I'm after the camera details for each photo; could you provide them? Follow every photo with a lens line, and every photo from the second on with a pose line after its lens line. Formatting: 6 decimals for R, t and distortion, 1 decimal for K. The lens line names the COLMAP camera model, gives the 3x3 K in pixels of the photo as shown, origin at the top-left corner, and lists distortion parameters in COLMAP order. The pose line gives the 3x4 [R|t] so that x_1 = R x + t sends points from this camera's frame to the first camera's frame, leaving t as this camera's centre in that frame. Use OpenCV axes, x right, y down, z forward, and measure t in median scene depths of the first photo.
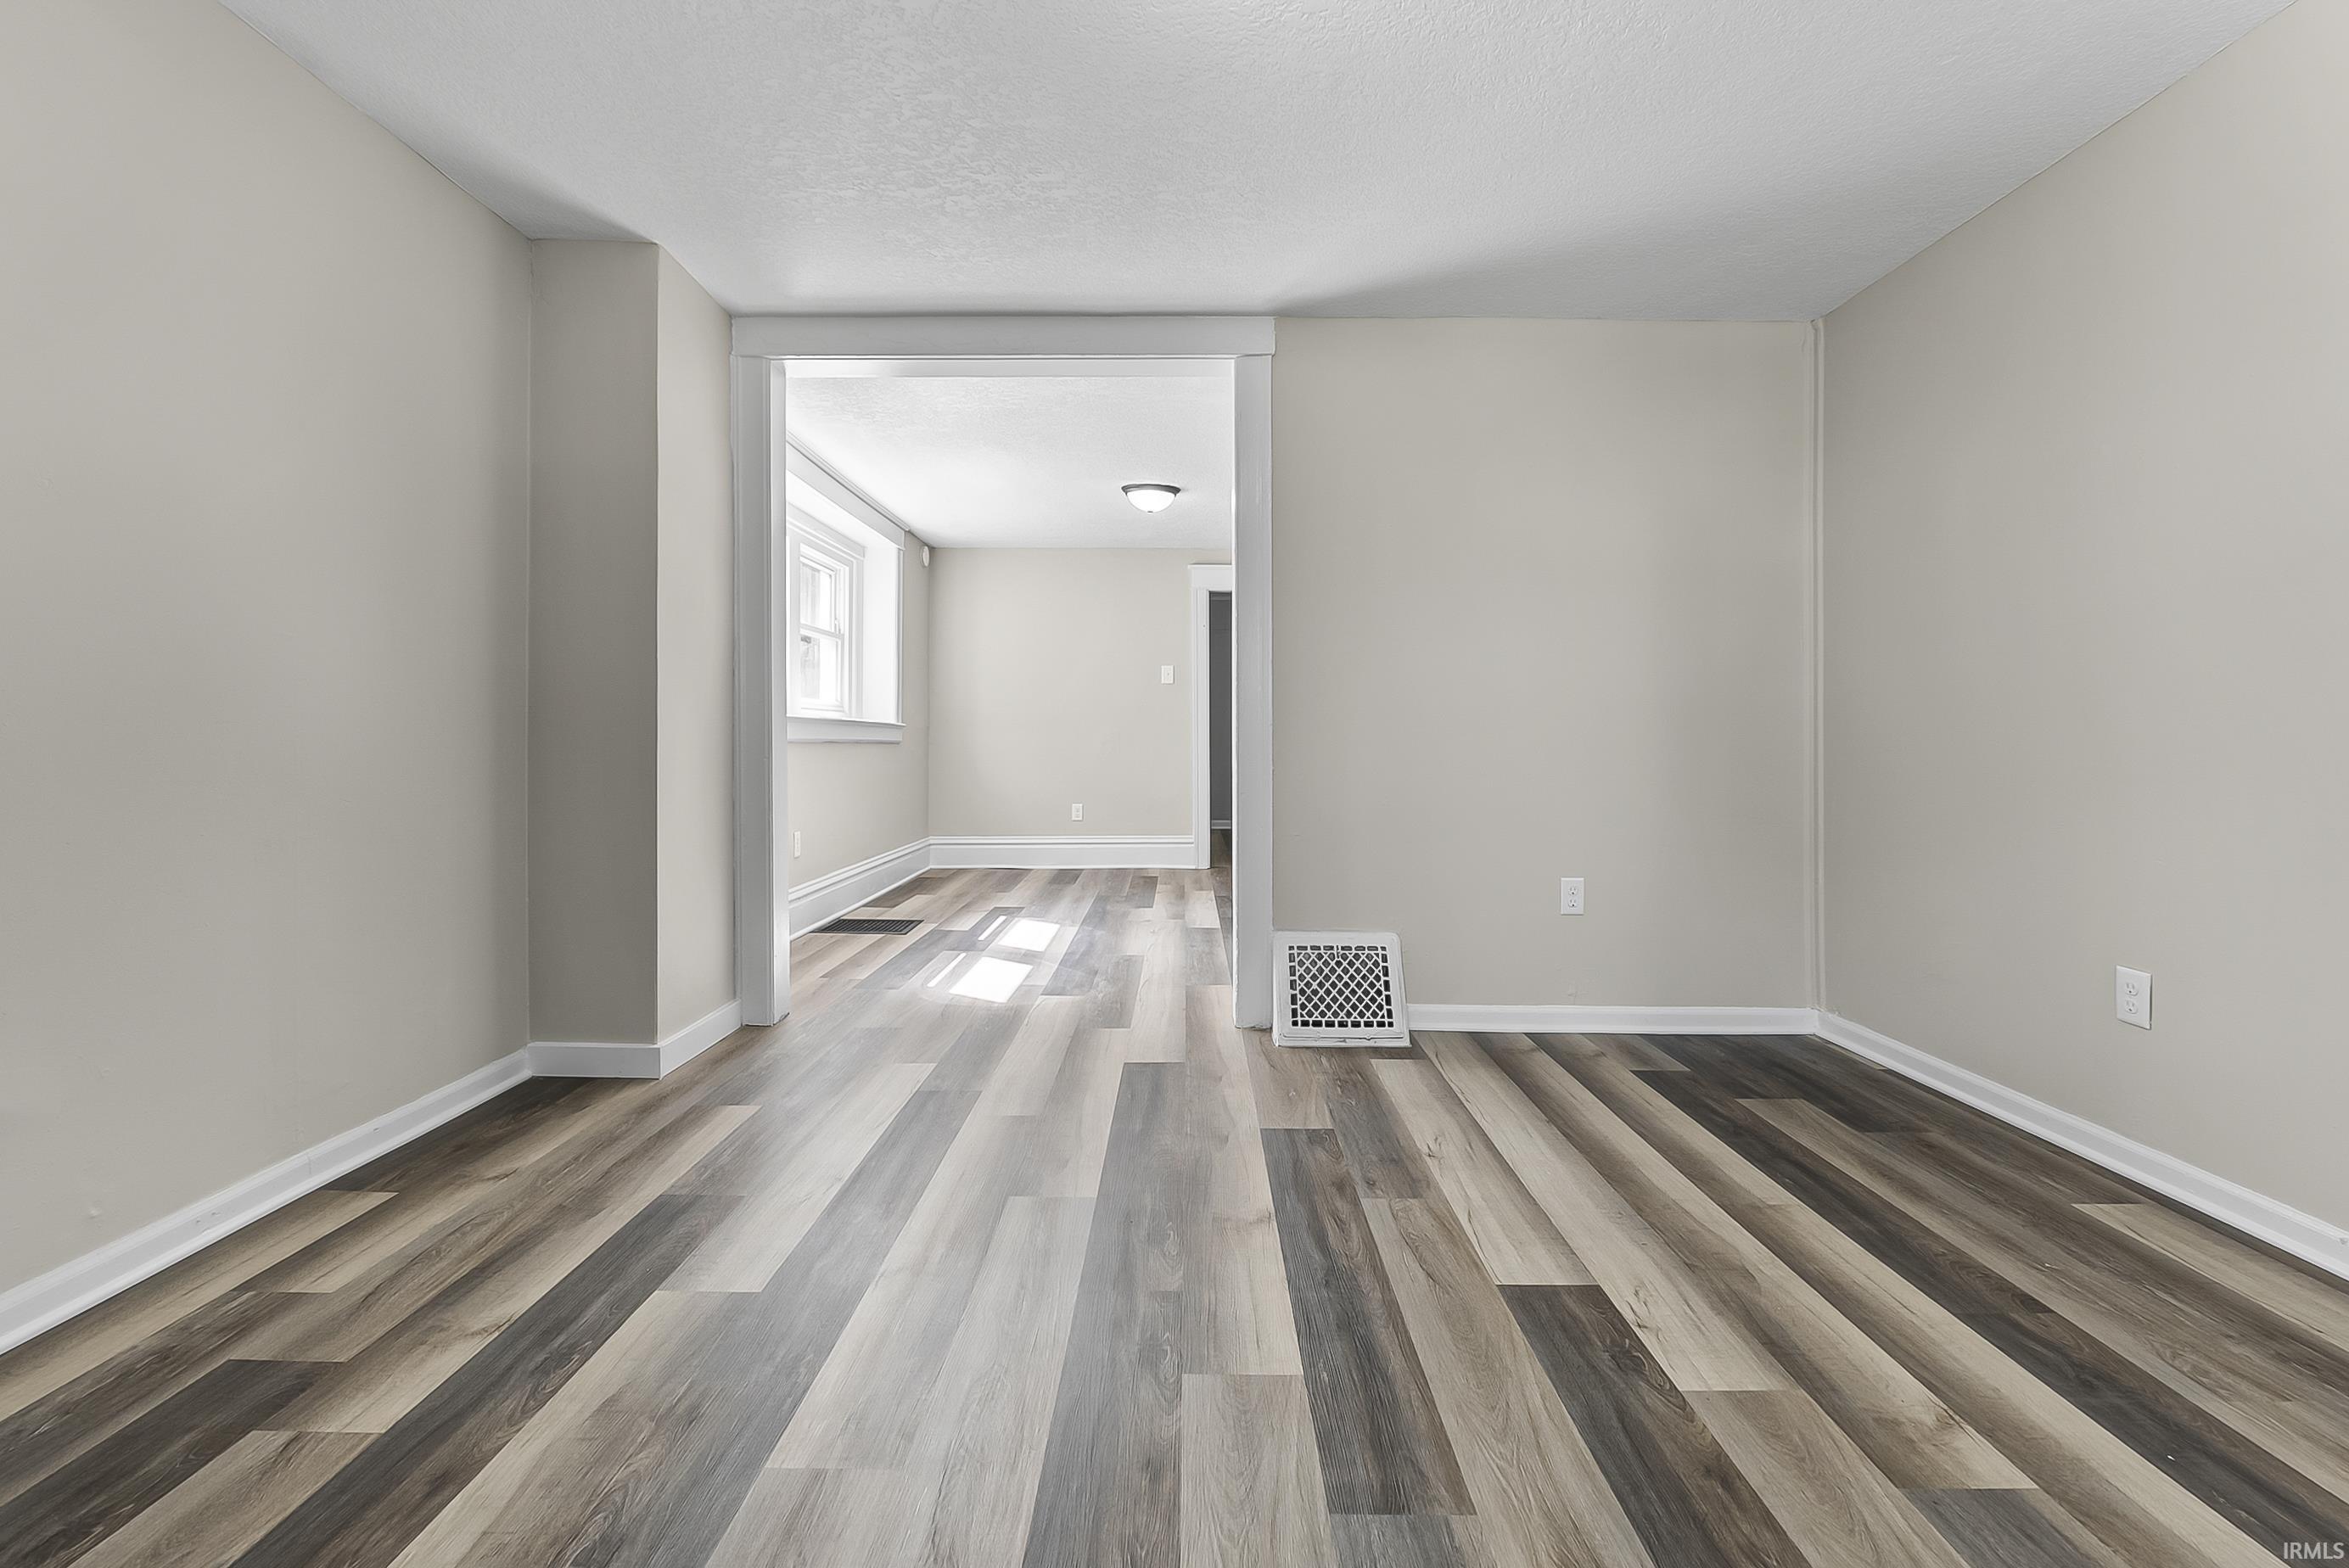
lens RADIAL K [[1022.5, 0, 1172.4], [0, 1022.5, 742.1], [0, 0, 1]] dist [-0.001094, -0.000215]
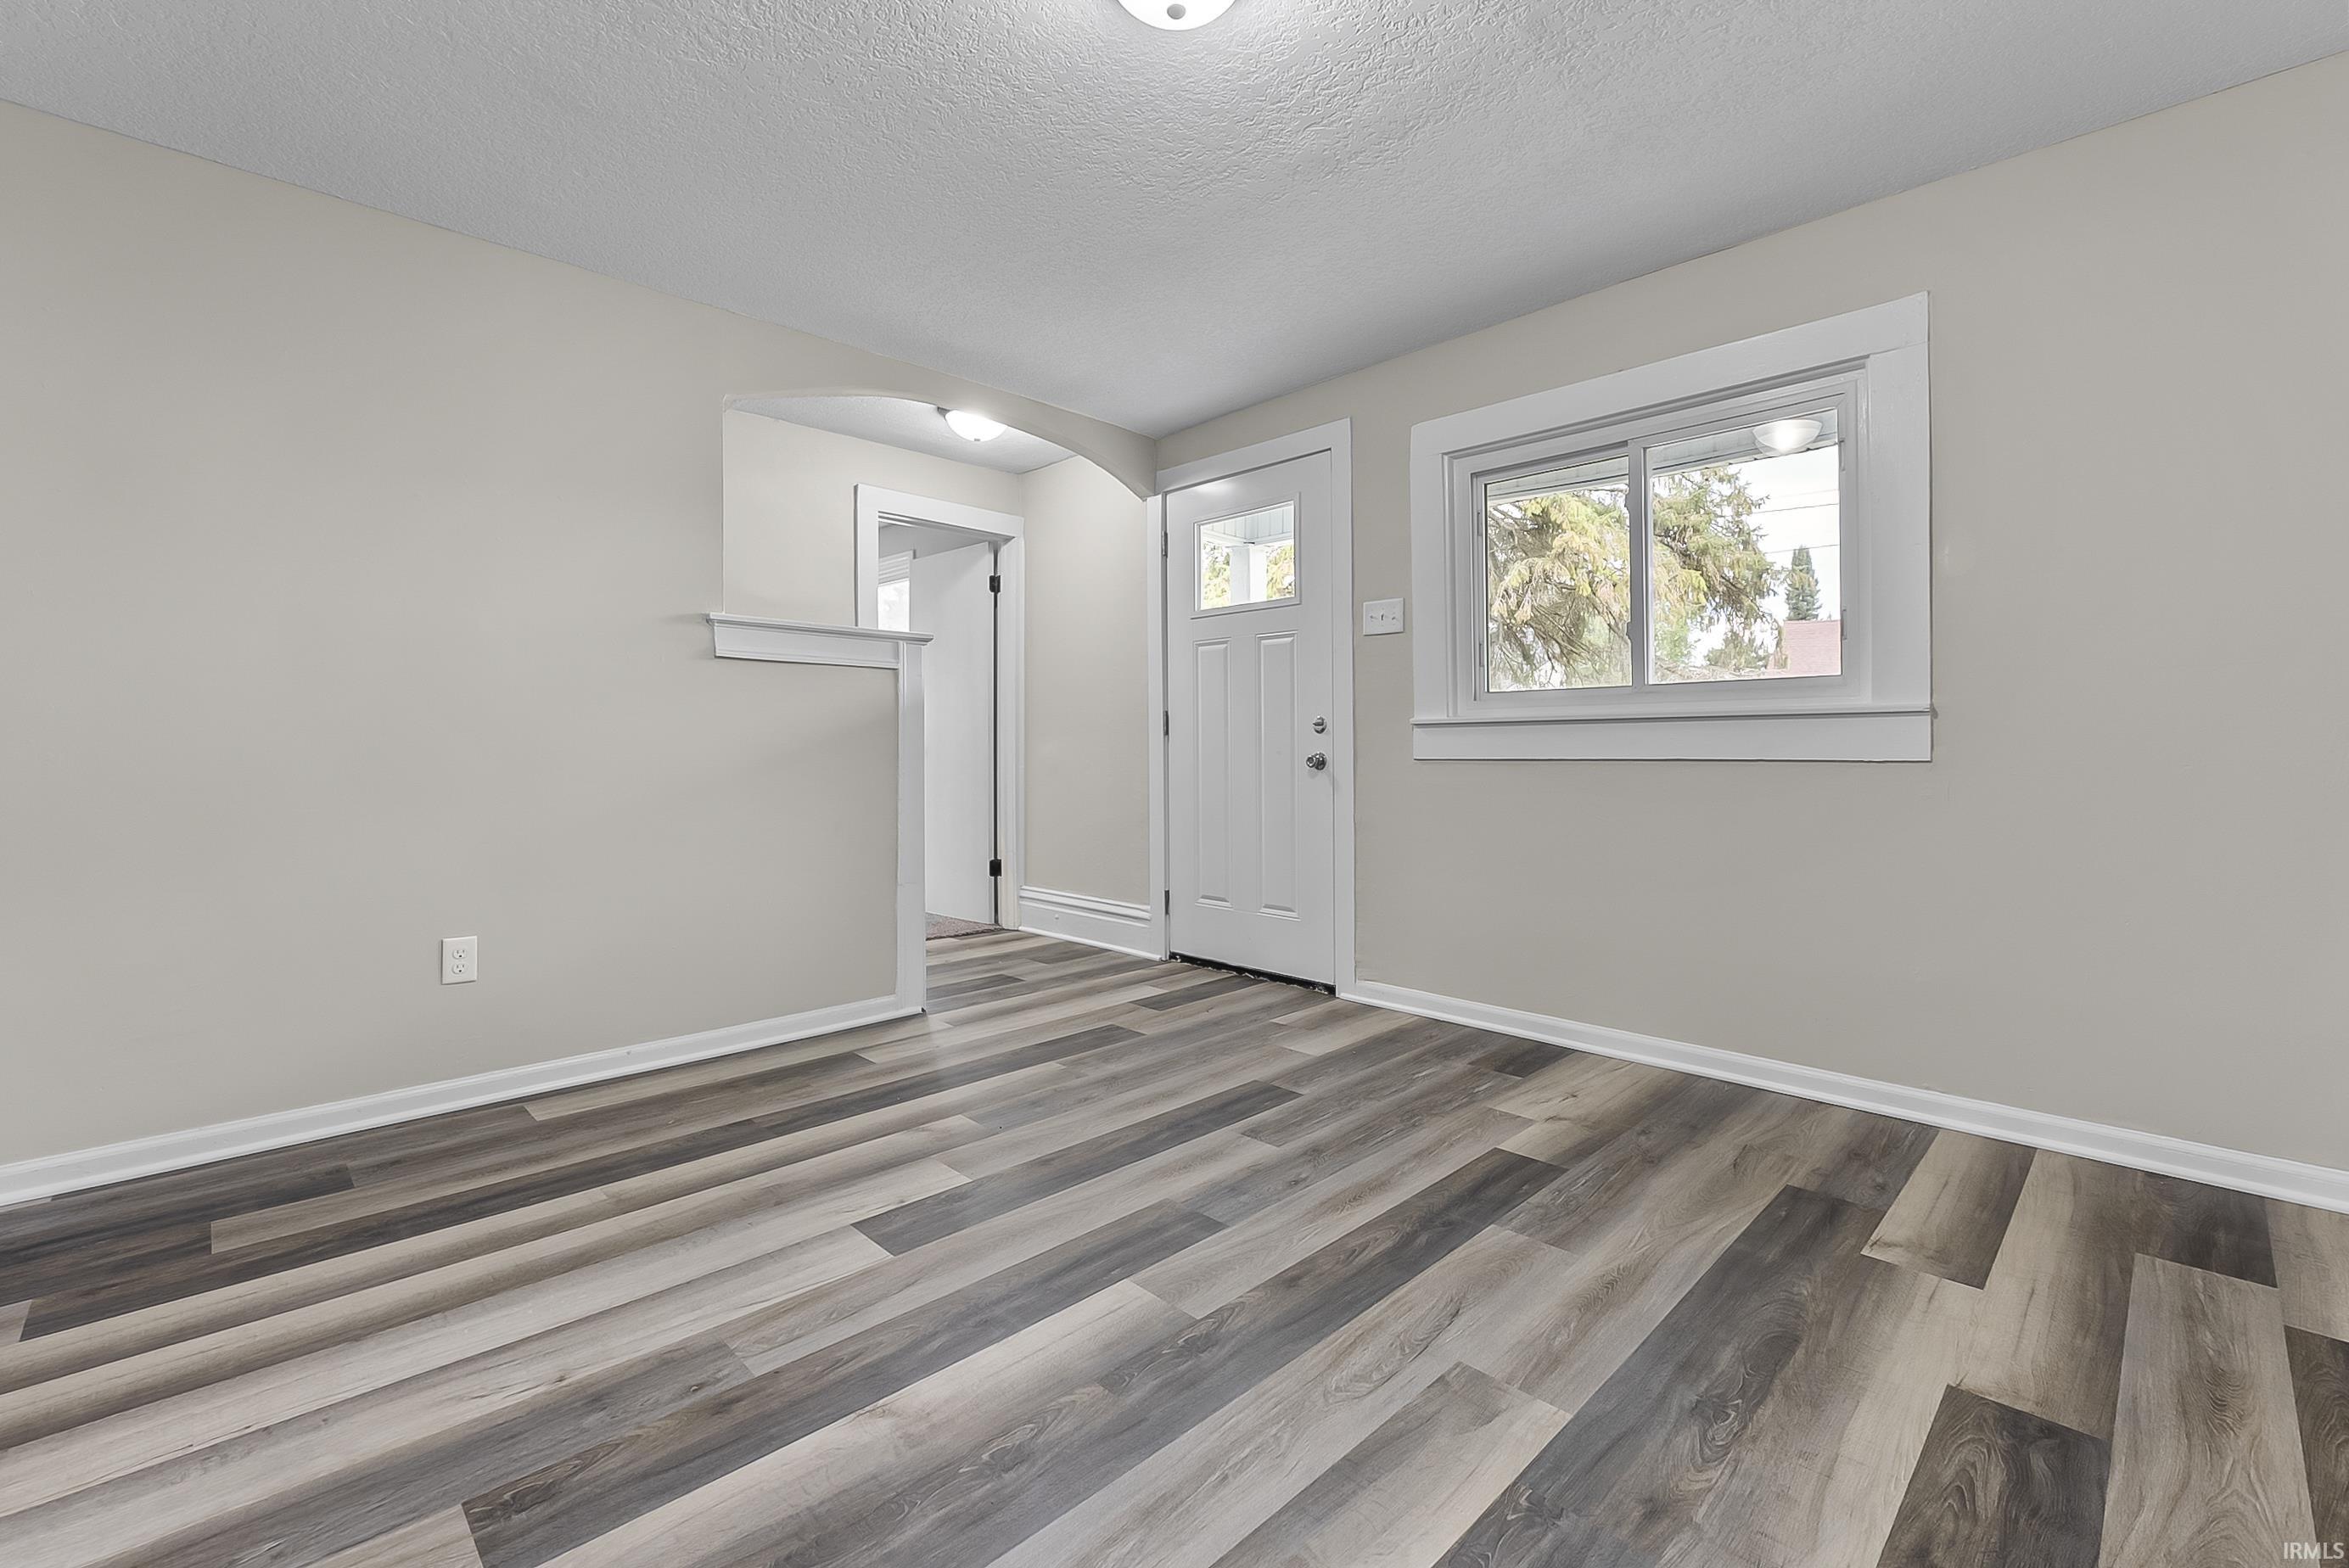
lens RADIAL K [[1022.5, 0, 1172.4], [0, 1022.5, 742.1], [0, 0, 1]] dist [-0.001094, -0.000215]
pose [[-0.715089, 0.006239, 0.699006, -0.592207], [0.002102, 0.999975, -0.006775, -0.002904], [-0.699030, -0.003376, -0.715084, 1.431787]]
